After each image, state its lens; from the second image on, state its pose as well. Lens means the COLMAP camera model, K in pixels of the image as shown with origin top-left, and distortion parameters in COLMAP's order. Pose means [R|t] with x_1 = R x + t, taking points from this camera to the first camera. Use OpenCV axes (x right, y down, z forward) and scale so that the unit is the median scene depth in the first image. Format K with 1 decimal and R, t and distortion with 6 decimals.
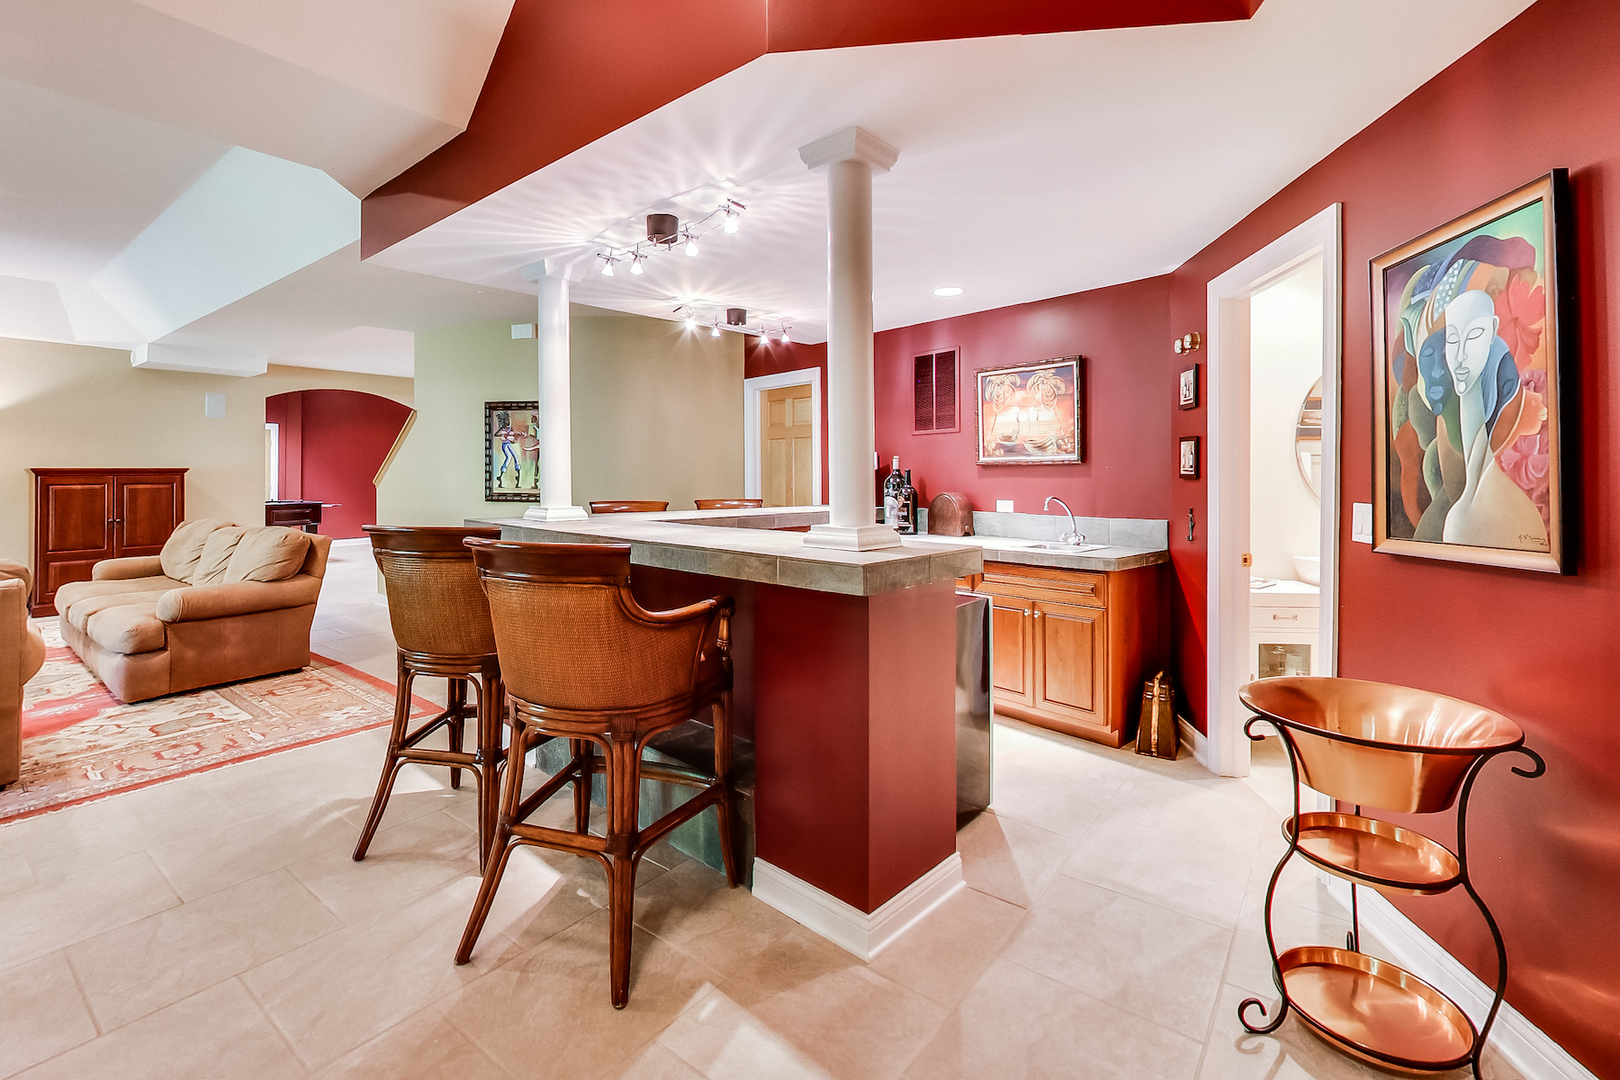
lens RADIAL K [[713.1, 0, 808.5], [0, 713.1, 465.6], [0, 0, 1]] dist [-0.001885, -0.001342]
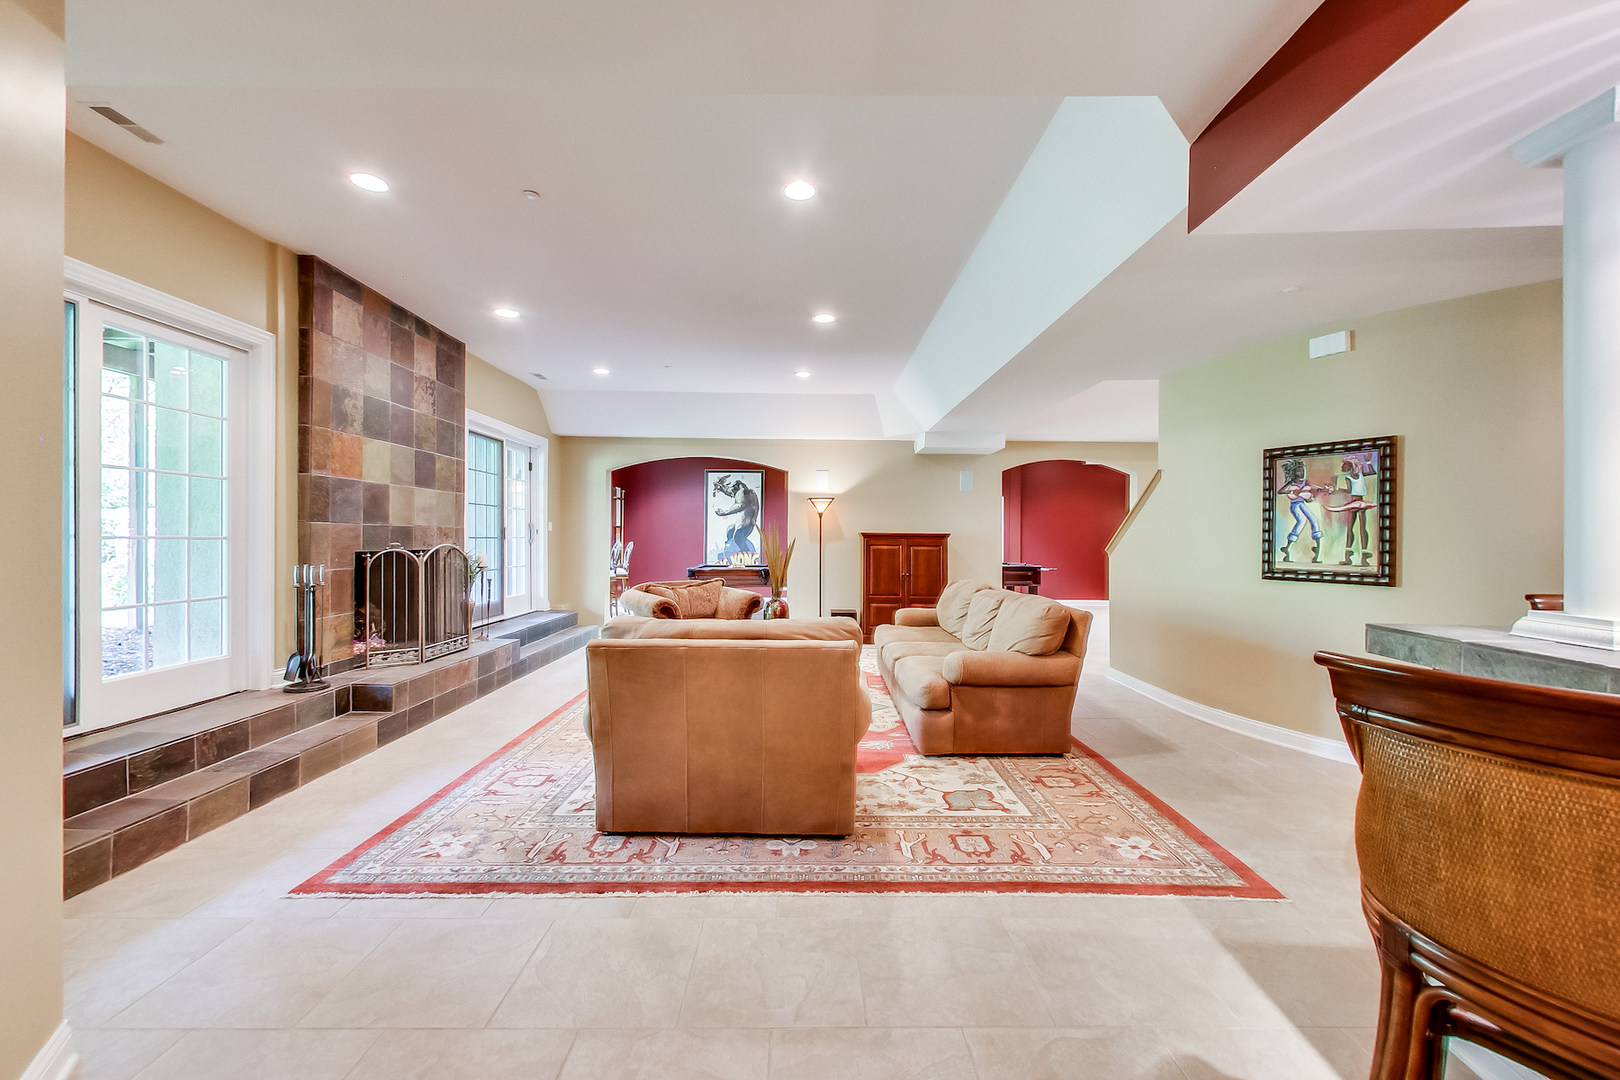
lens RADIAL K [[806.6, 0, 810.0], [0, 806.6, 540.0], [0, 0, 1]] dist [-0.001424, -0.000921]
pose [[0.625887, 0.005496, -0.779894, -0.107438], [0.001670, 0.999963, 0.008388, 0.000002], [0.779912, -0.006552, 0.625855, 0.097784]]
